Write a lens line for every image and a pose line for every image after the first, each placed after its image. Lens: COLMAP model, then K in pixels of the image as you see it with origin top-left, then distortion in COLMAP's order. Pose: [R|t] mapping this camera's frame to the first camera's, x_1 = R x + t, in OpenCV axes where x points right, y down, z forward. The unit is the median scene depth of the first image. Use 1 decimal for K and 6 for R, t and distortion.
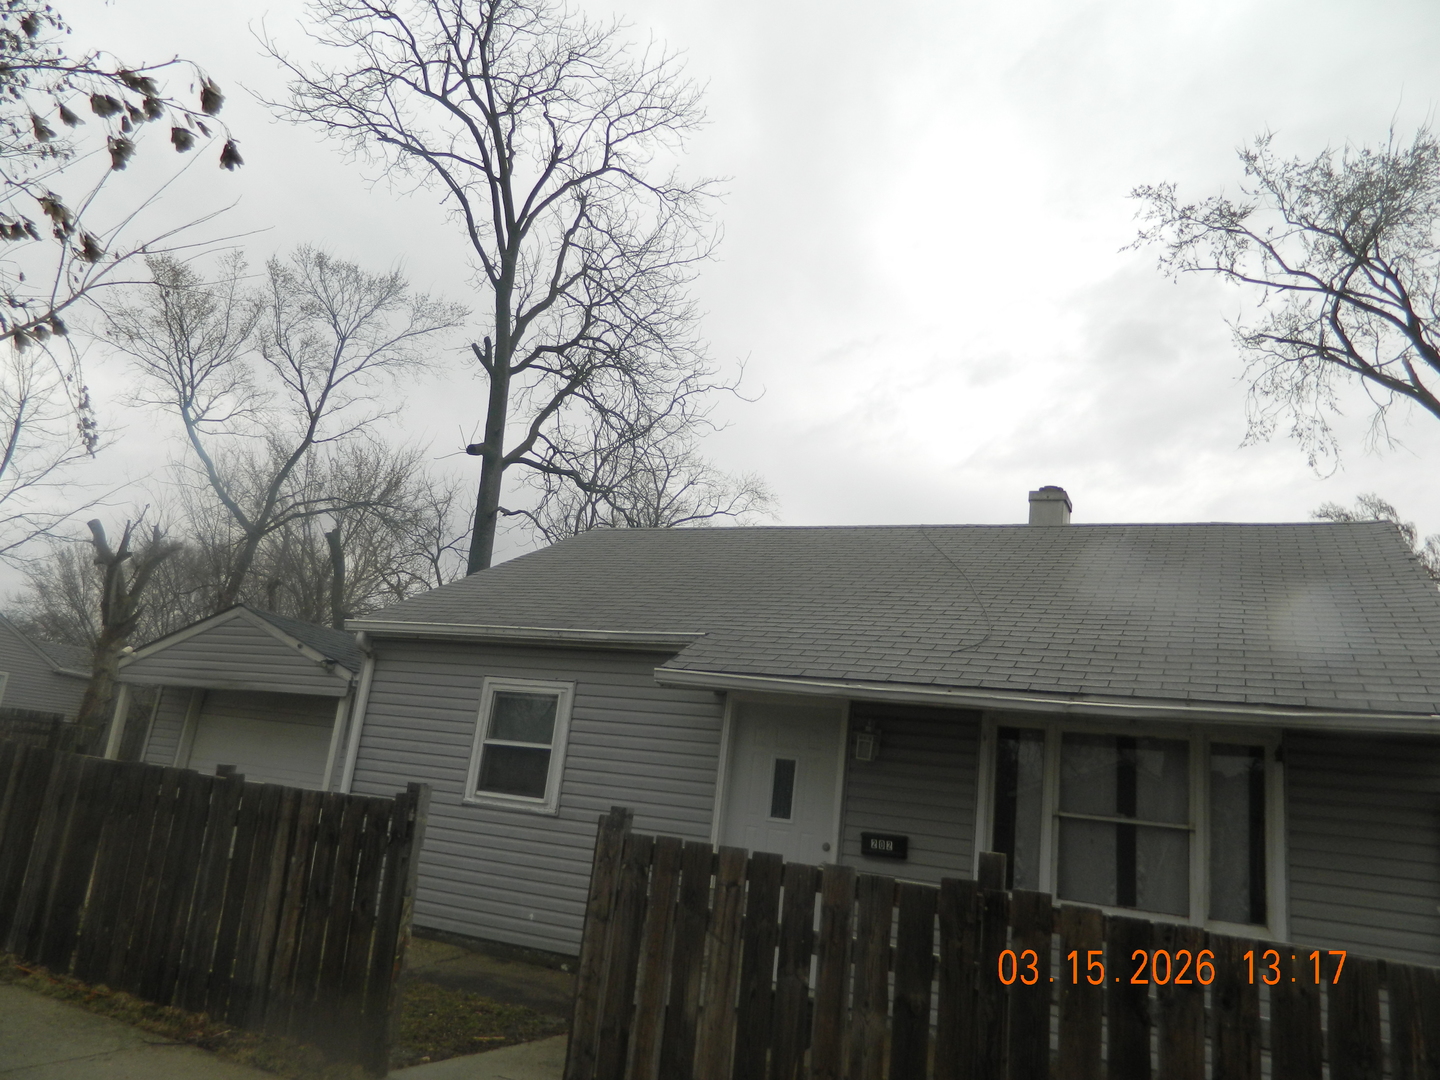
lens RADIAL K [[1052.4, 0, 720.0], [0, 1052.4, 540.0], [0, 0, 1]] dist [0.003881, 0.000209]
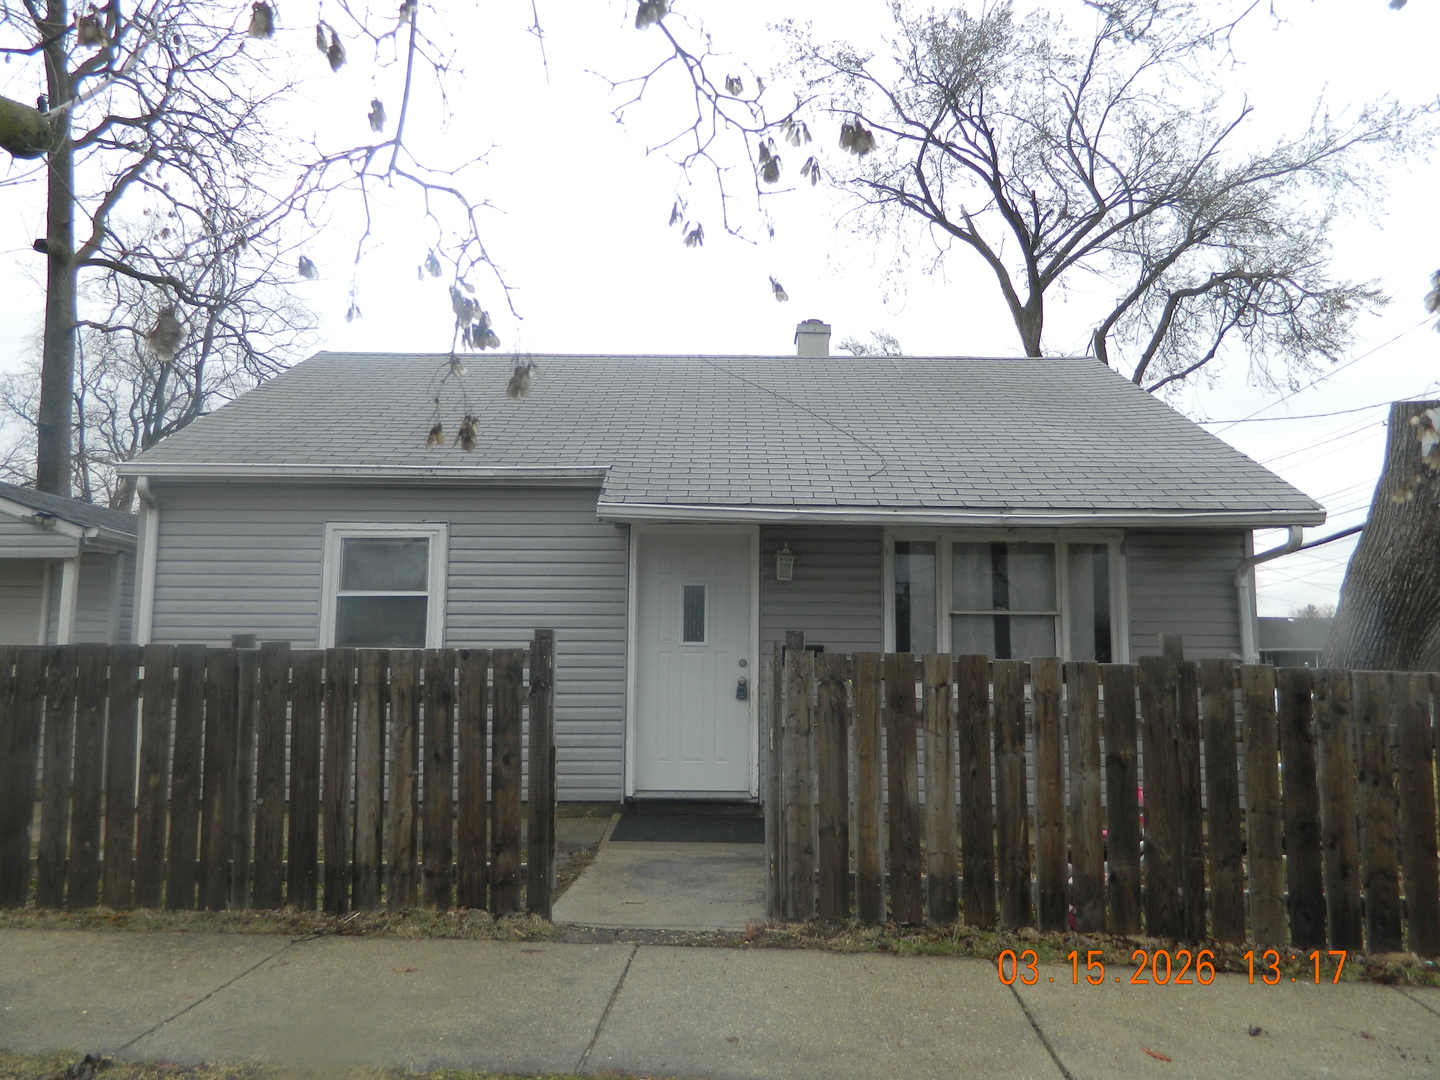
lens RADIAL K [[1081.5, 0, 720.0], [0, 1081.5, 540.0], [0, 0, 1]] dist [0.029179, -0.000602]
pose [[0.907371, -0.057552, 0.416373, -0.339714], [-0.009108, 0.987657, 0.156365, -0.001926], [-0.420232, -0.145673, 0.895647, 0.044778]]
